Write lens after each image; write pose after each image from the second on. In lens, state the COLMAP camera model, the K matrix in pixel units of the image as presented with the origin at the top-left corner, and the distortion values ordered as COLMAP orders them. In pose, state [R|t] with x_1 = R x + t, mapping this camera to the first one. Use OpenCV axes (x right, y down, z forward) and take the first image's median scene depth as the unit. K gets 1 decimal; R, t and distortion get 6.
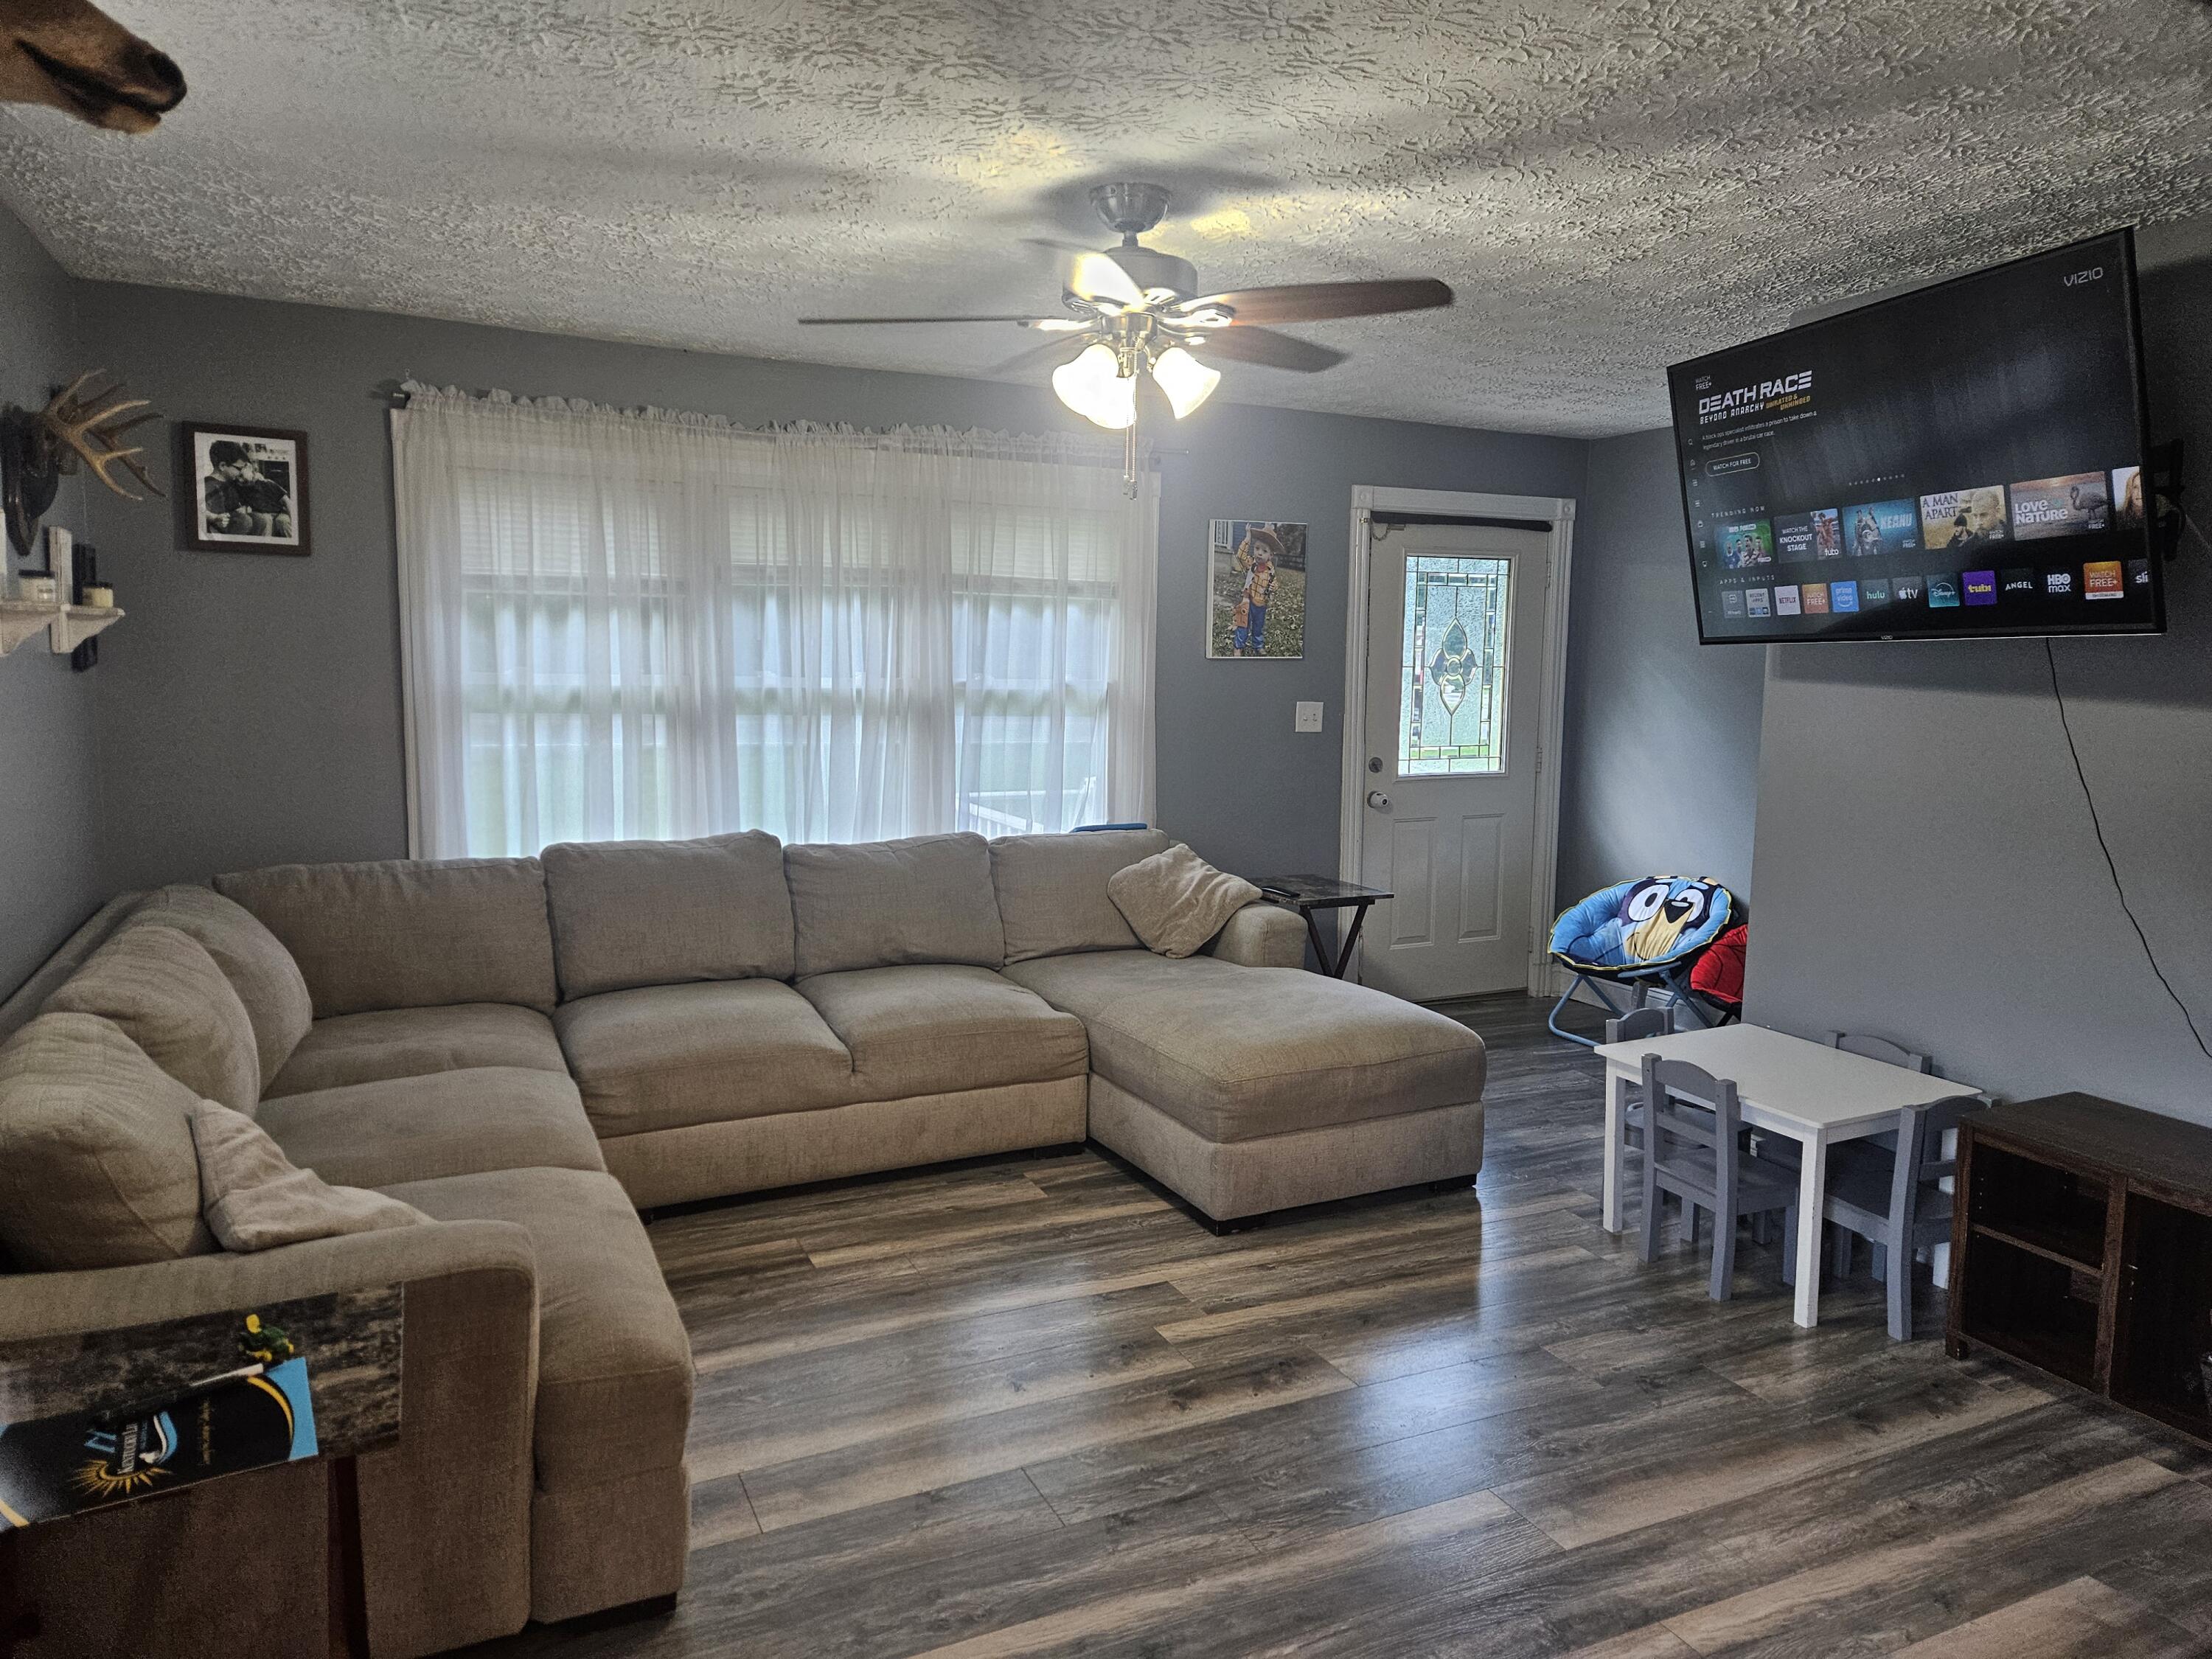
lens RADIAL K [[1479.6, 0, 1103.7], [0, 1479.6, 827.7], [0, 0, 1]] dist [0.077690, -0.065219]
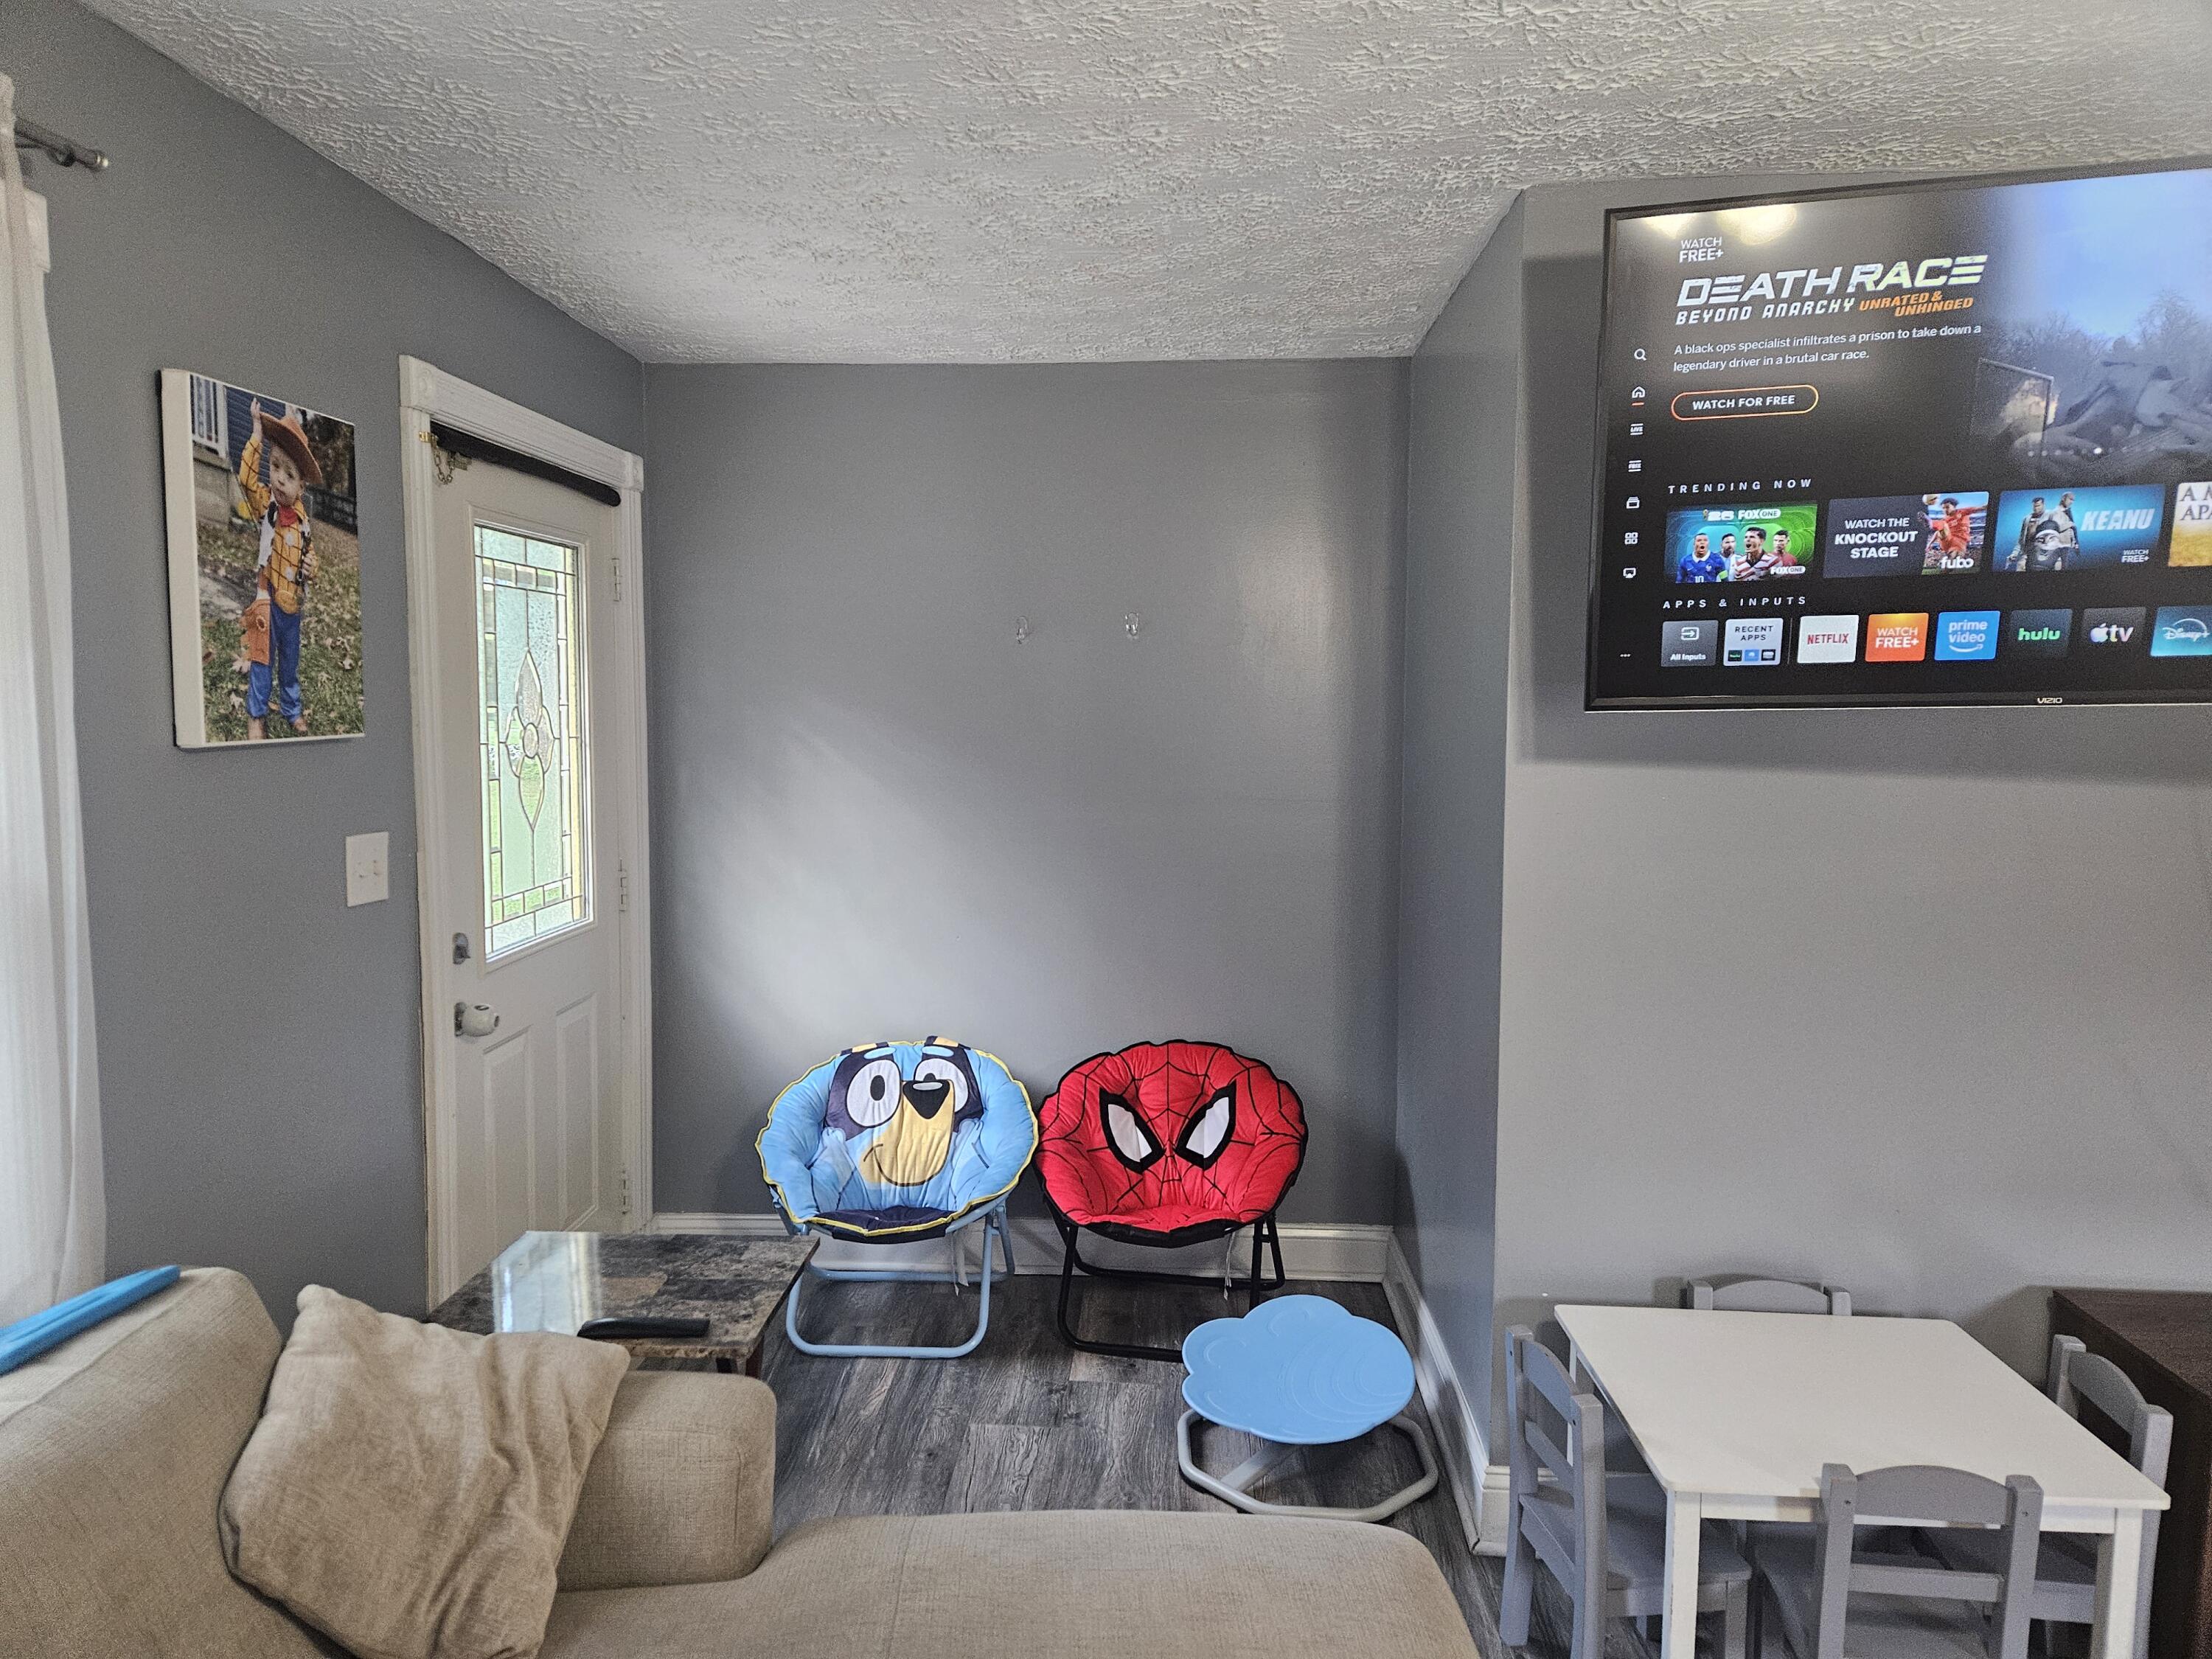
lens RADIAL K [[1479.6, 0, 1103.4], [0, 1479.6, 815.1], [0, 0, 1]] dist [0.077690, -0.065219]
pose [[0.492213, -0.082785, 0.866529, -0.143930], [0.107778, 0.993604, 0.033704, -0.085923], [-0.863777, 0.076803, 0.497987, 0.619151]]
